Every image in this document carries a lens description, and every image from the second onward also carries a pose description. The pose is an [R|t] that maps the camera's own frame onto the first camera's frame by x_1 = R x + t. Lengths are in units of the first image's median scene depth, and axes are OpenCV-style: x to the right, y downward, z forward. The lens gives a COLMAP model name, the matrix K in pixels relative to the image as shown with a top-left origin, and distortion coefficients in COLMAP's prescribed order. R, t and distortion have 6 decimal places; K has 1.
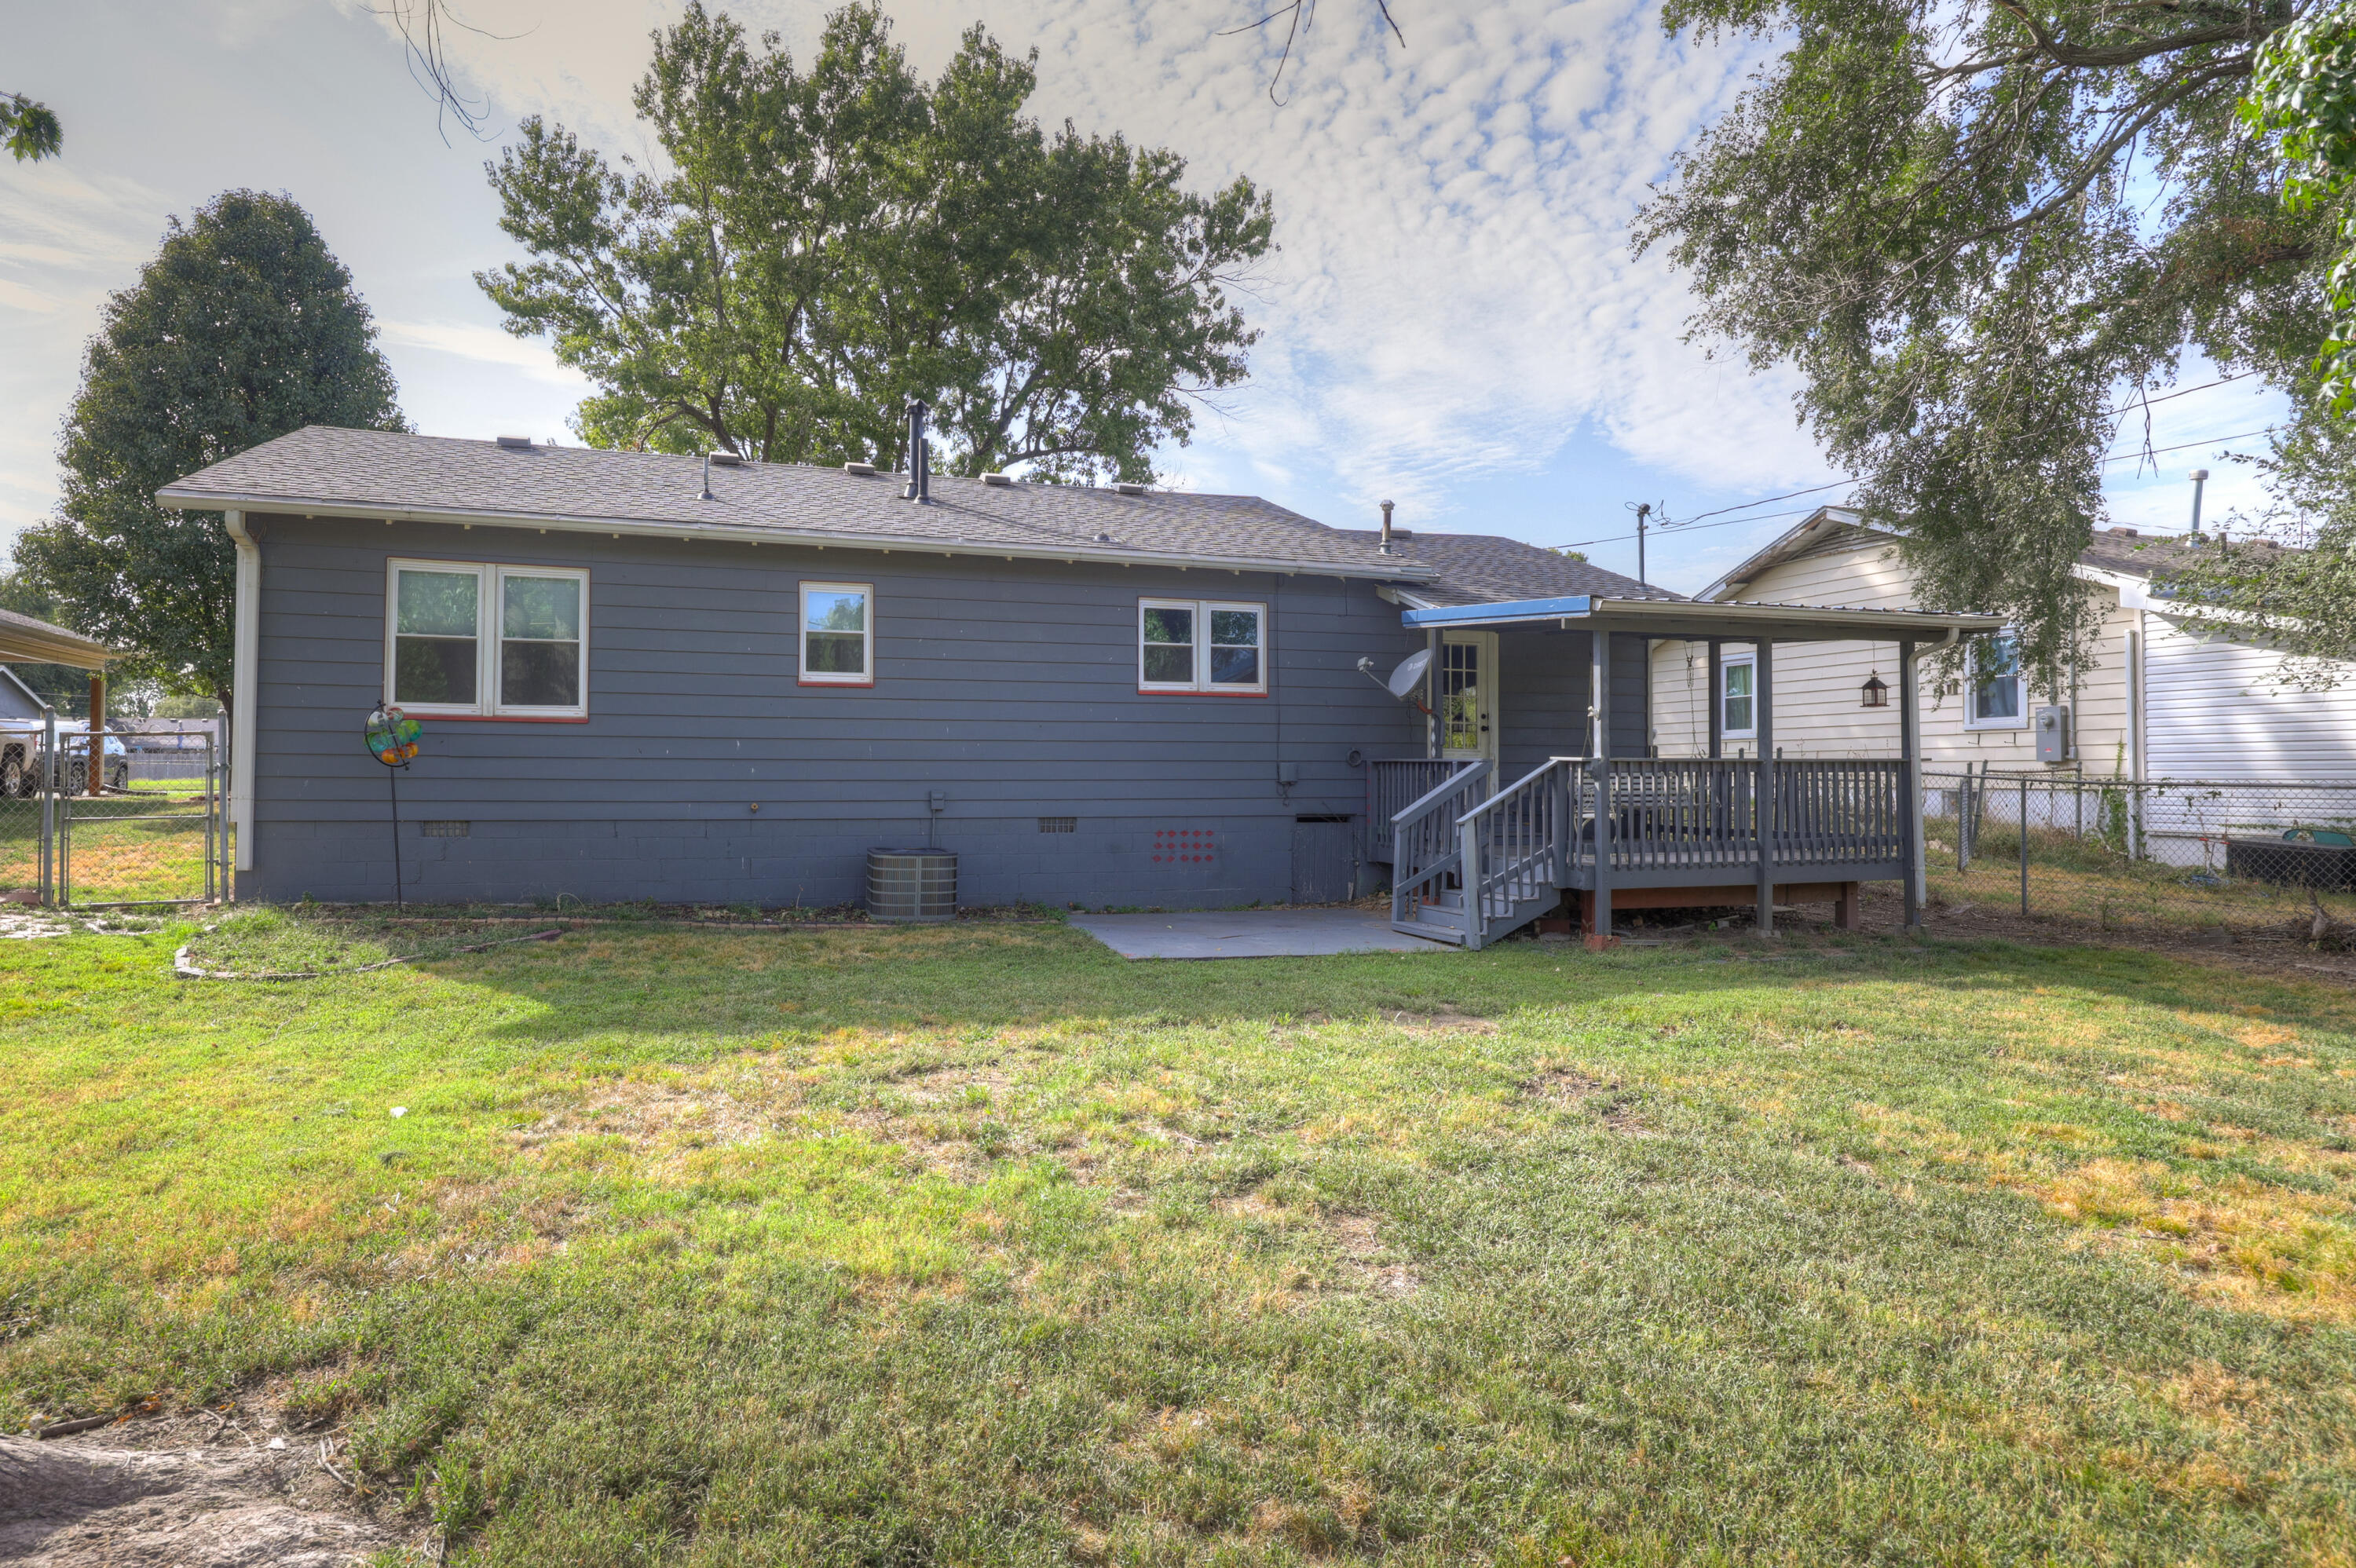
lens RADIAL K [[1226.5, 0, 1179.9], [0, 1226.5, 776.1], [0, 0, 1]] dist [-0.007440, 0.002189]
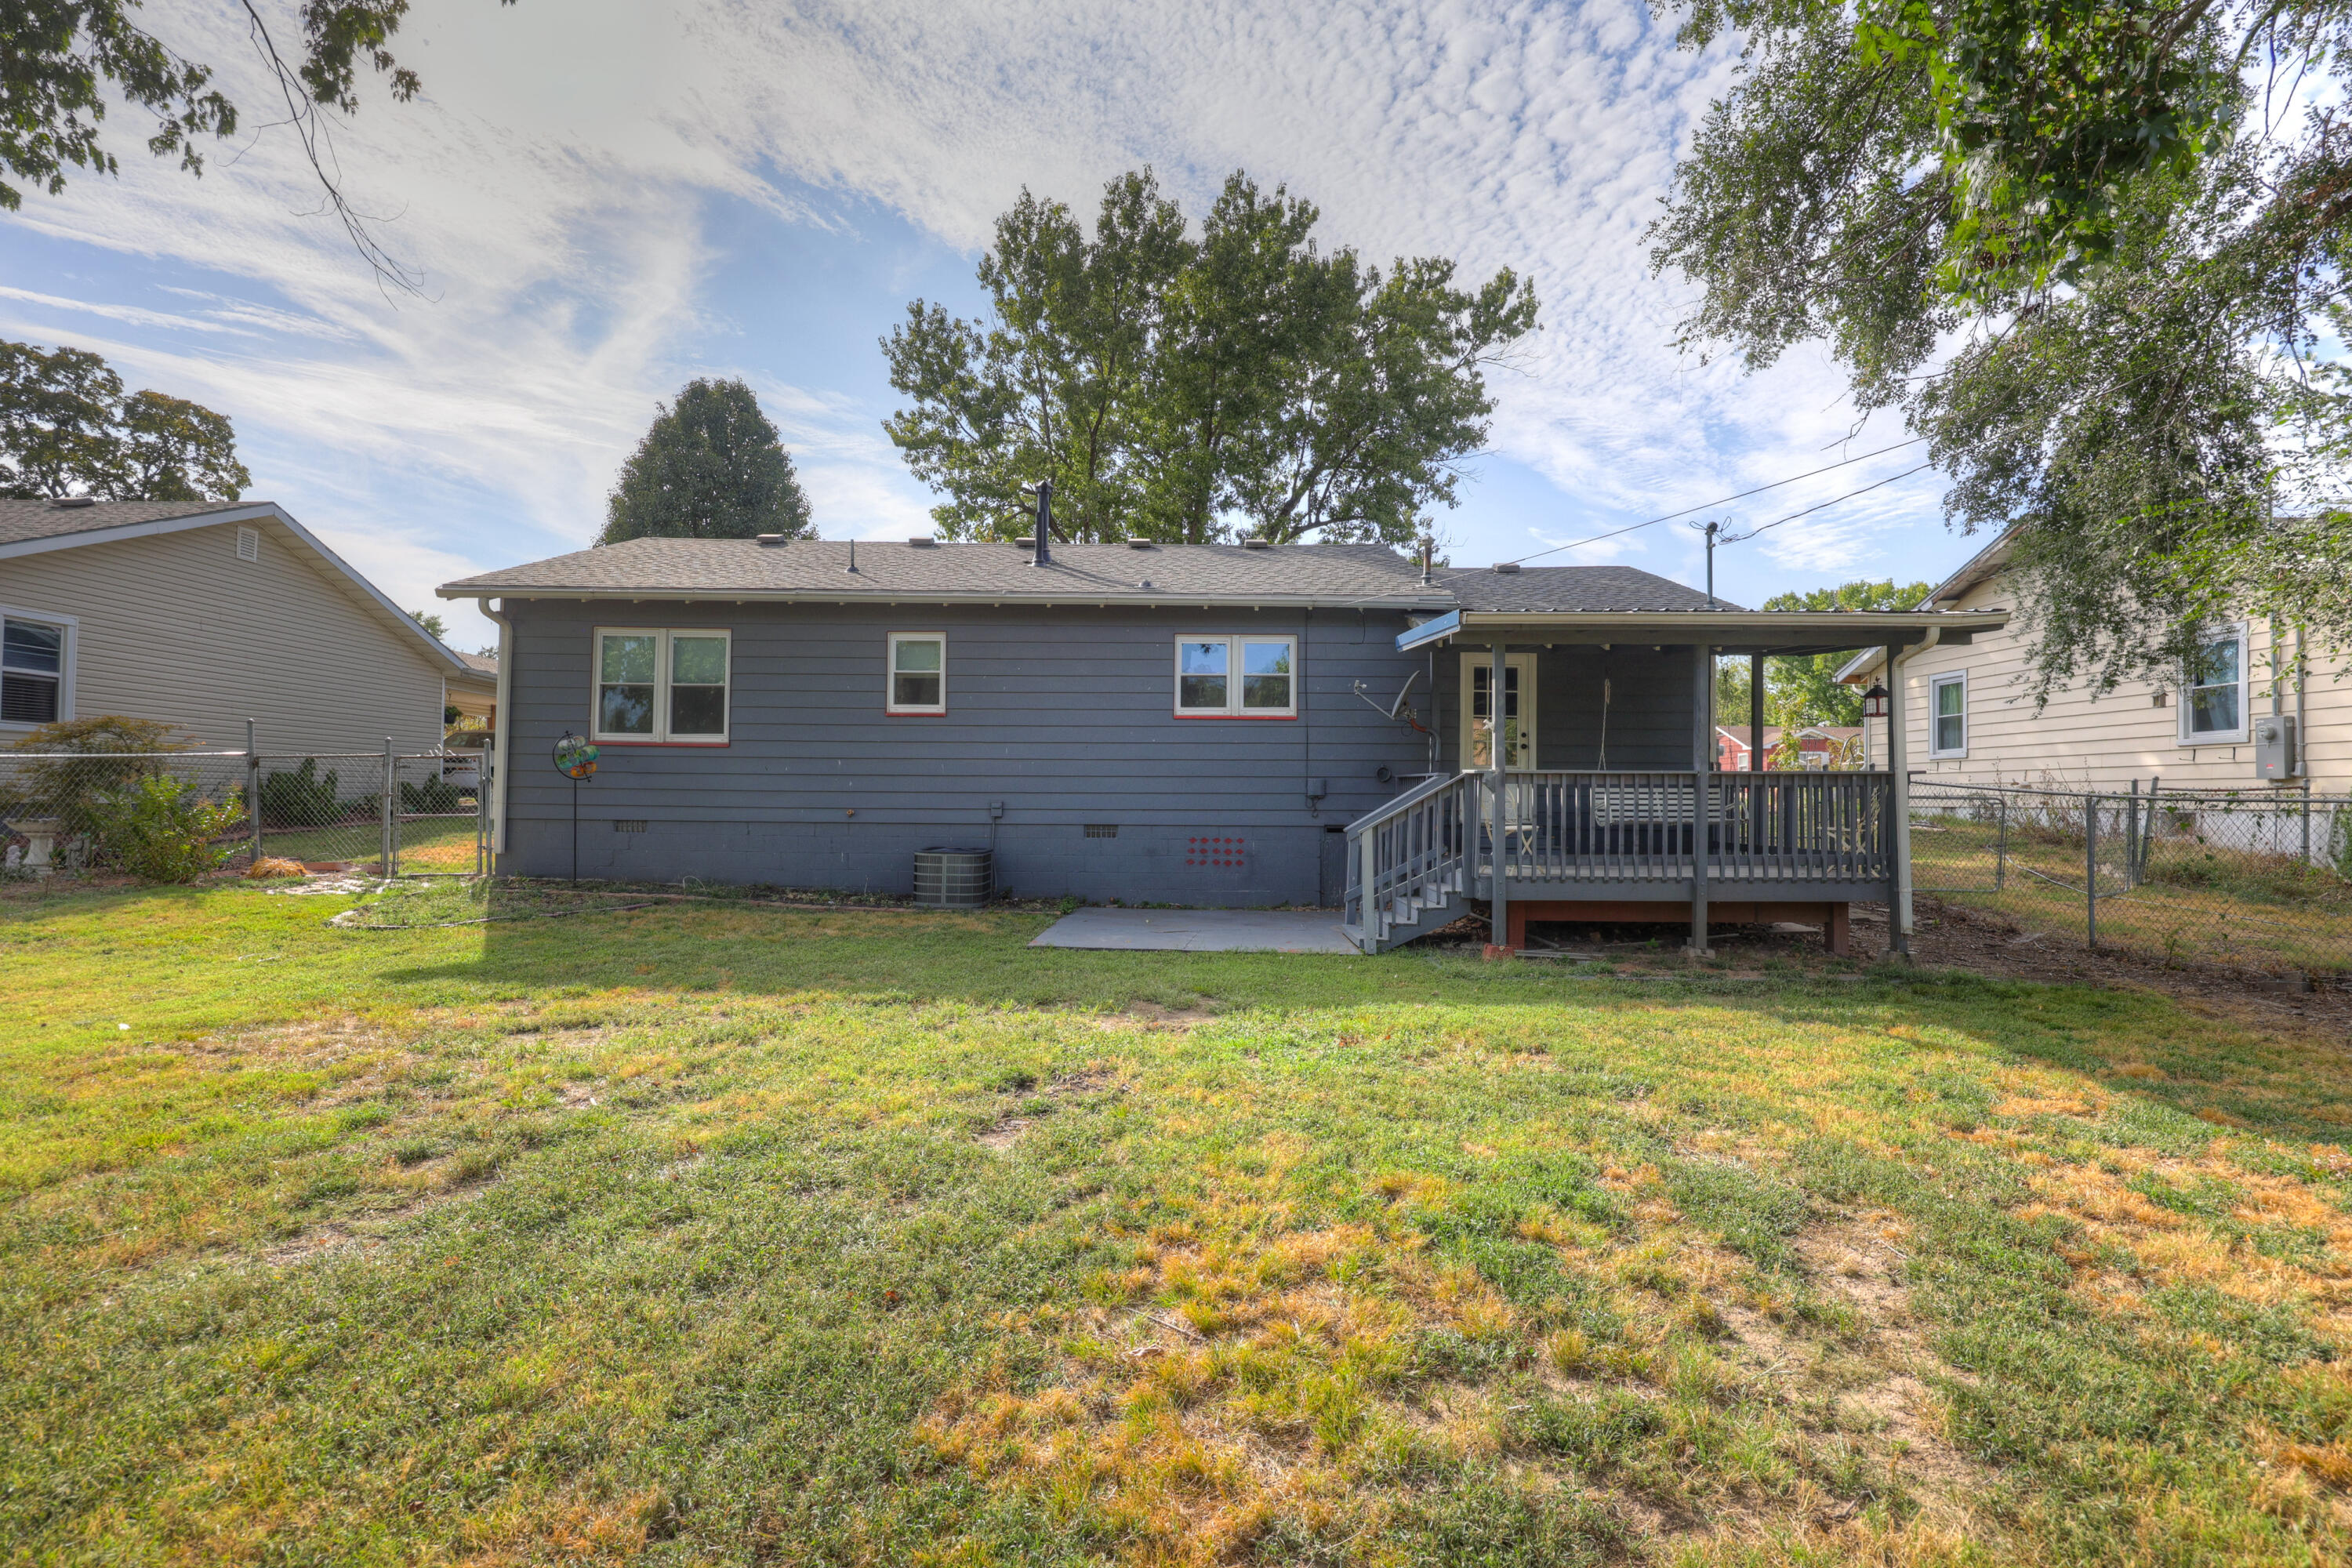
lens RADIAL K [[1012.6, 0, 1175.5], [0, 1012.6, 795.5], [0, 0, 1]] dist [-0.006841, 0.000979]
pose [[0.955563, 0.004174, -0.294756, 0.143700], [-0.004199, 0.999991, 0.000550, 0.002794], [0.294755, 0.000713, 0.955572, 0.054864]]
